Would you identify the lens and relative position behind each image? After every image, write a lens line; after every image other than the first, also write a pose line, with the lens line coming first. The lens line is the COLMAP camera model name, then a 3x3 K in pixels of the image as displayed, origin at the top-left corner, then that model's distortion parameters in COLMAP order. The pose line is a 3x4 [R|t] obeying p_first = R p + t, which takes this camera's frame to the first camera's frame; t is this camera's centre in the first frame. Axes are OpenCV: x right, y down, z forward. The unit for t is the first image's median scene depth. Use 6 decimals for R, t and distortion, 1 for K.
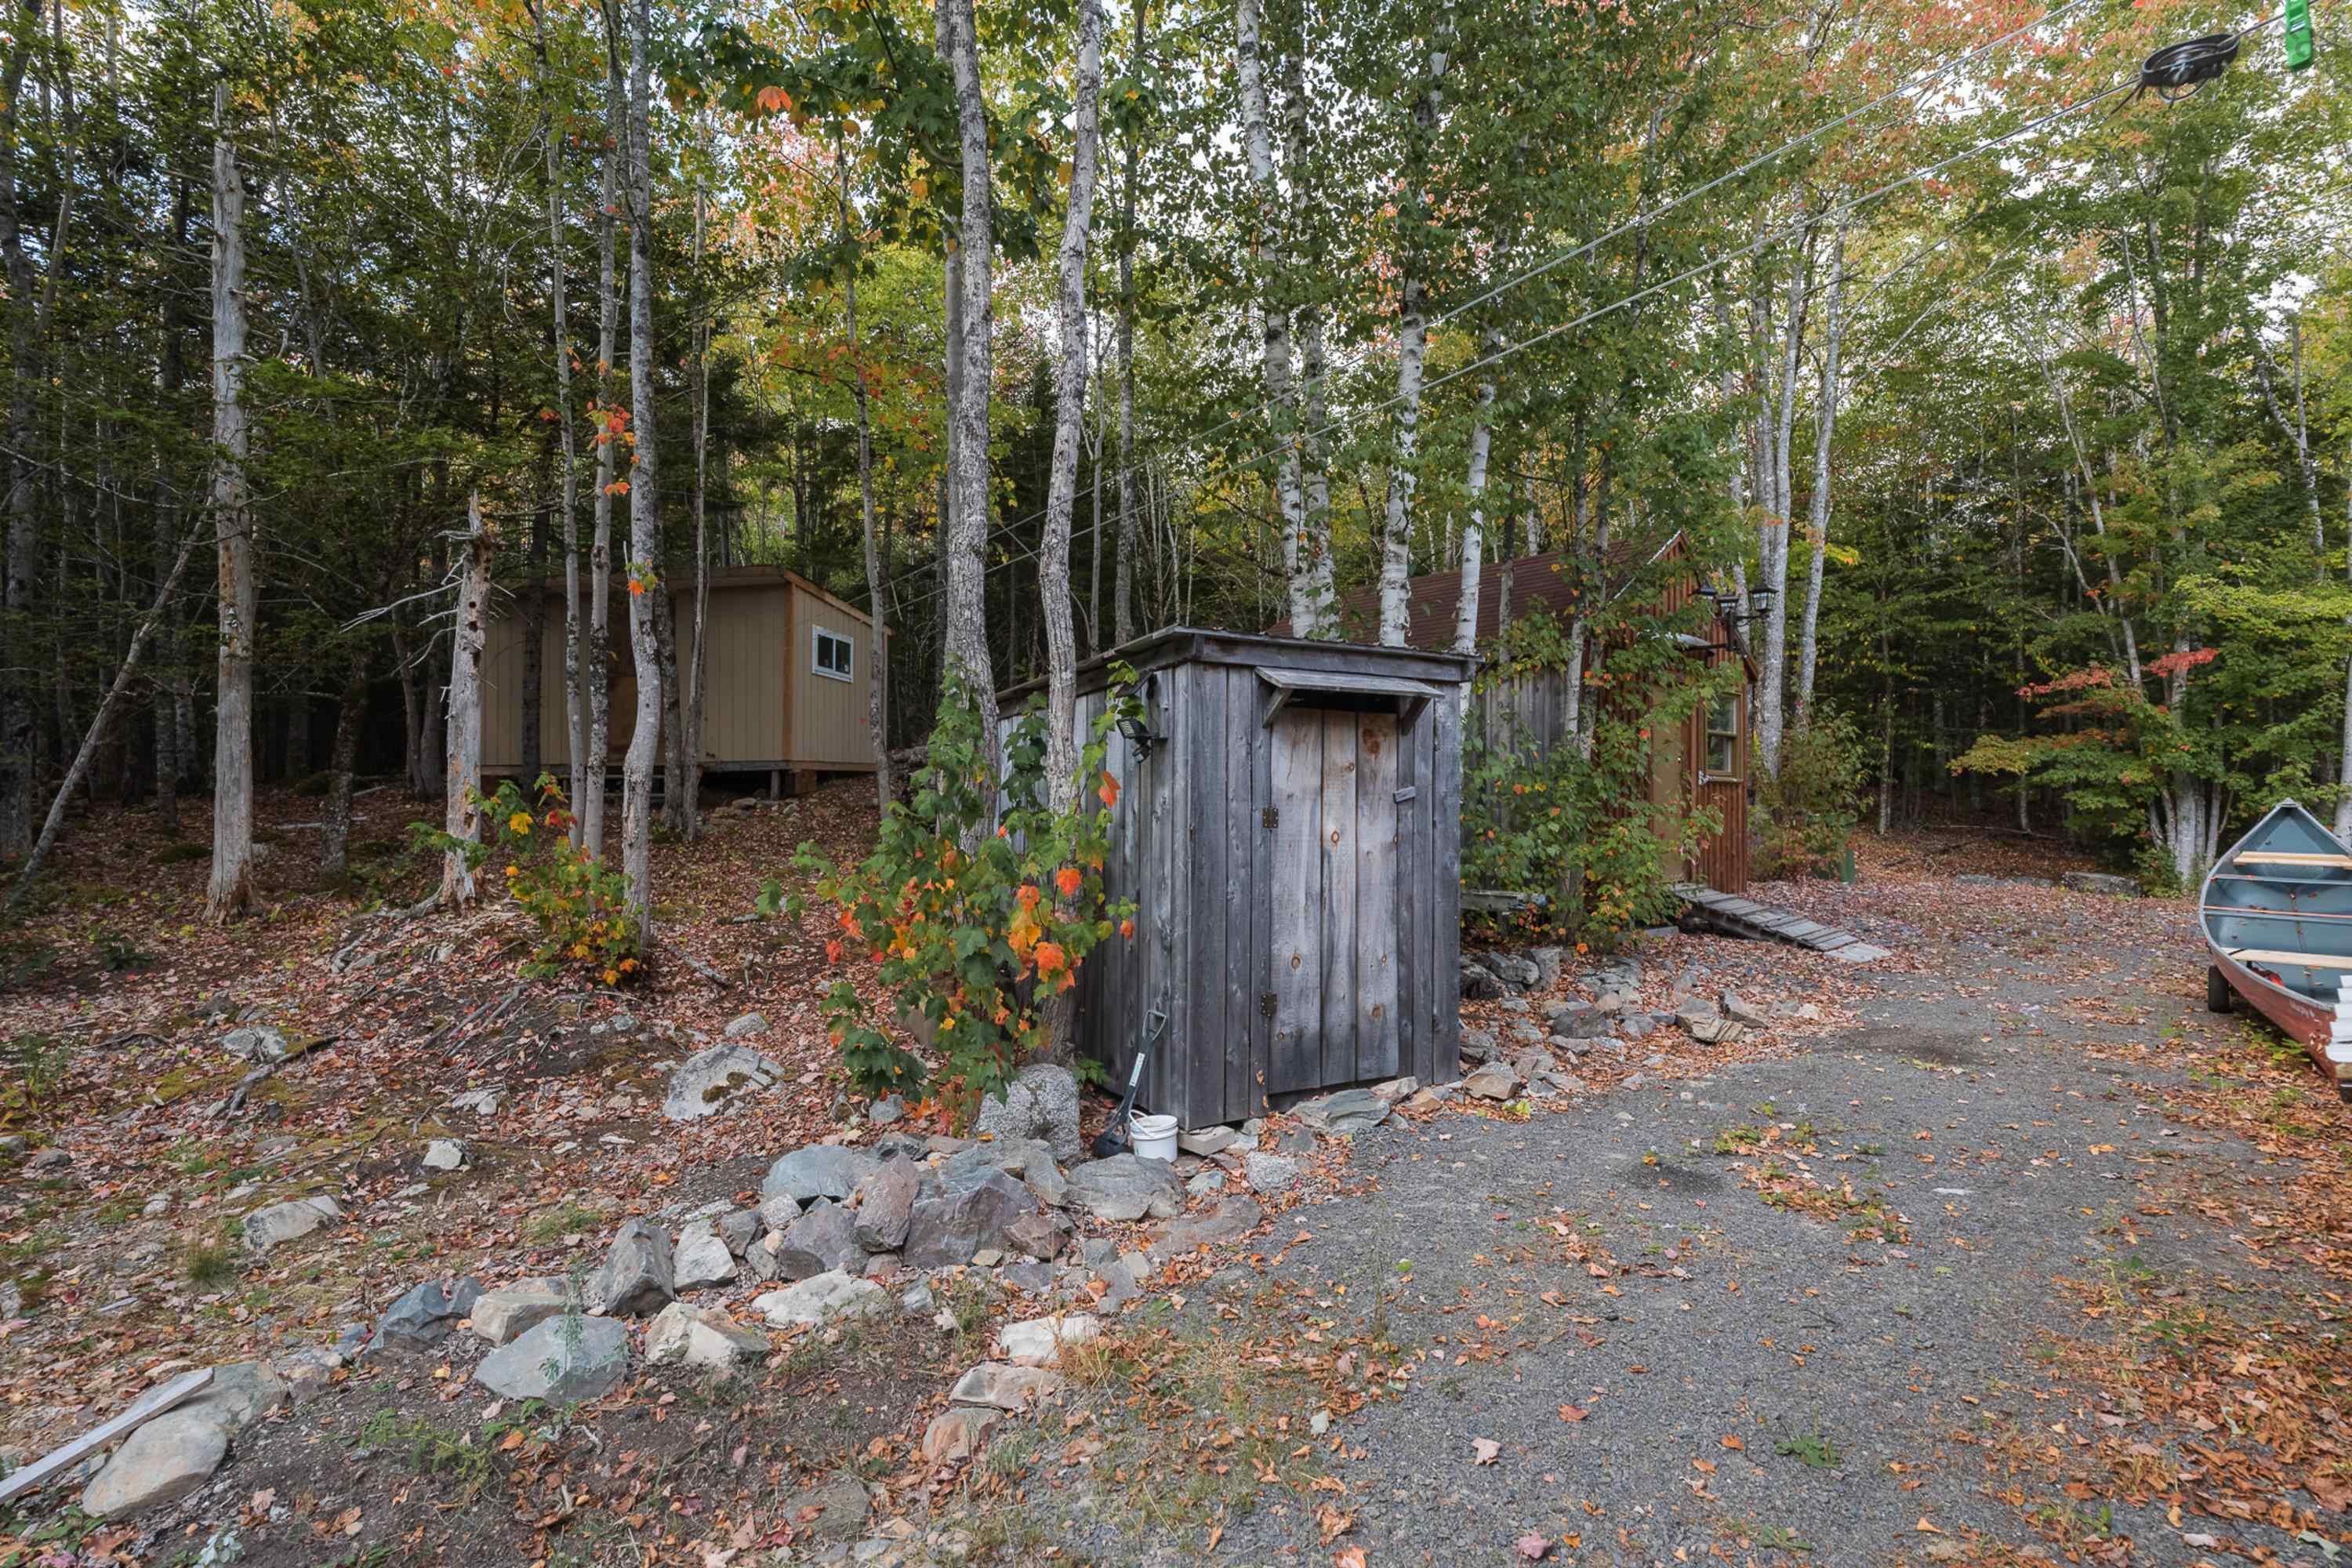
lens RADIAL K [[1049.3, 0, 1162.0], [0, 1049.3, 794.4], [0, 0, 1]] dist [-0.003378, 0.001038]
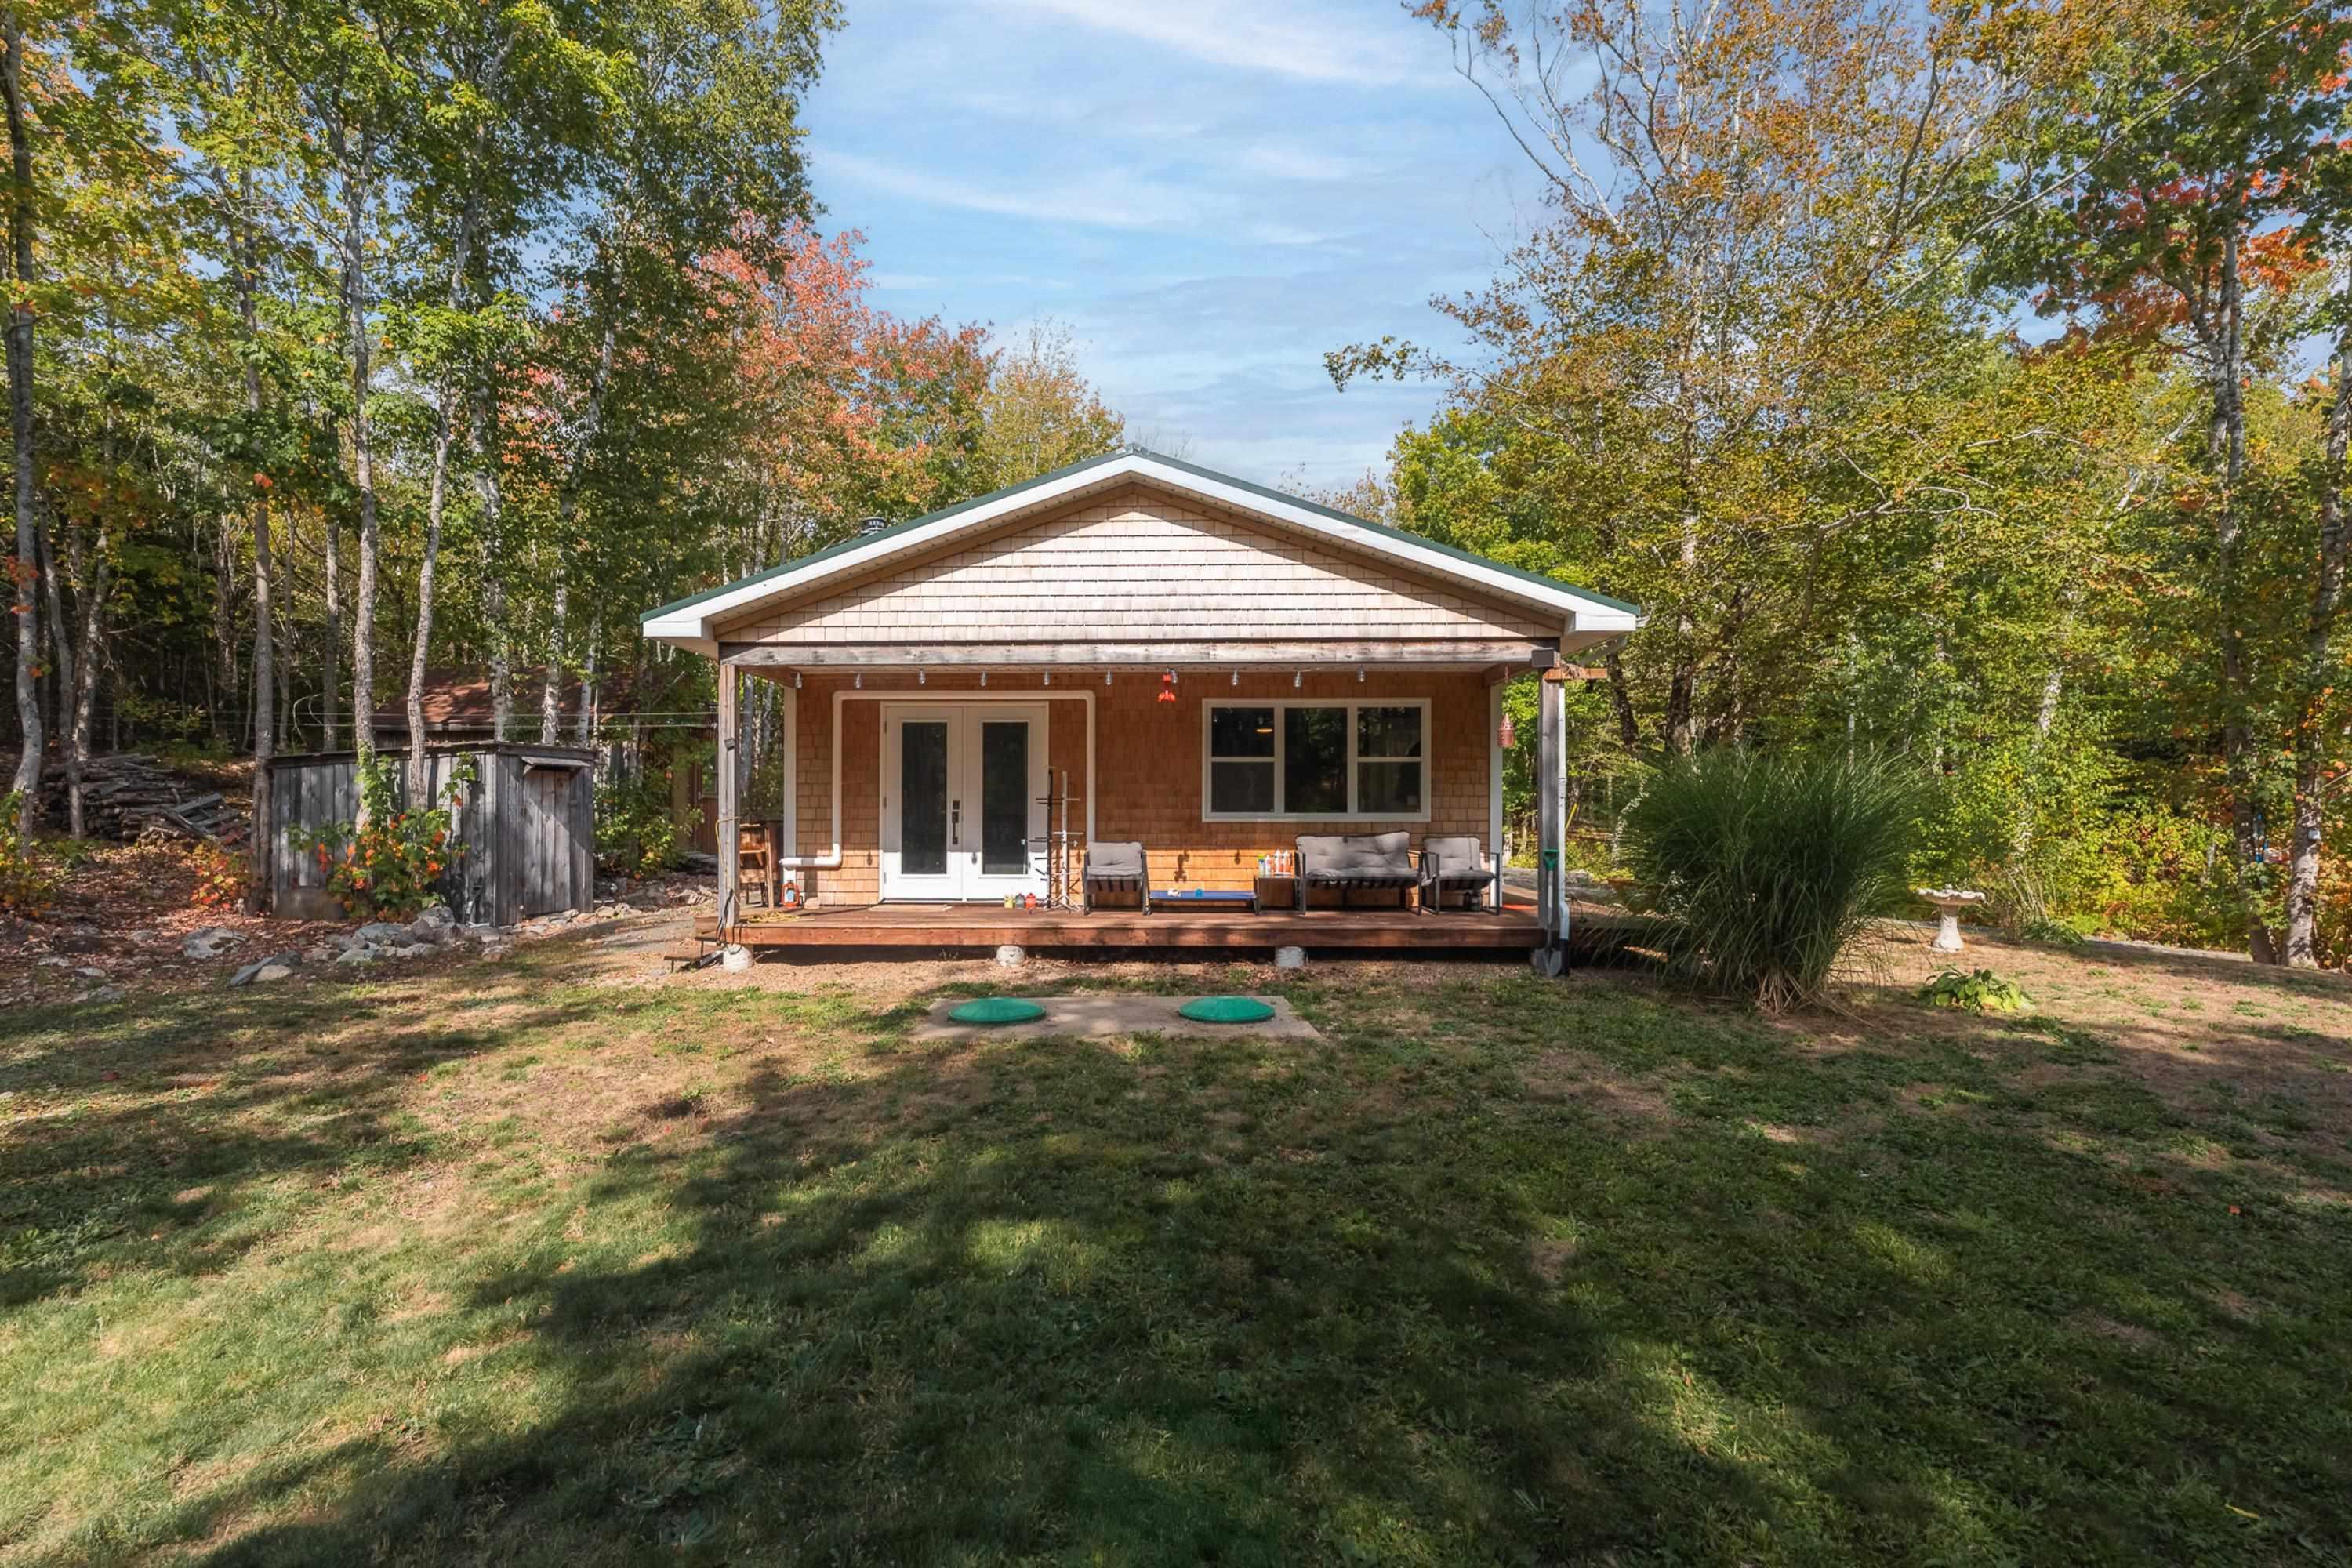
lens RADIAL K [[1049.3, 0, 1105.1], [0, 1049.3, 807.1], [0, 0, 1]] dist [-0.003378, 0.001038]
pose [[0.690673, 0.001067, 0.723166, -0.269756], [-0.000251, 0.999999, -0.001235, 0.004317], [-0.723167, 0.000671, 0.690673, -0.644938]]
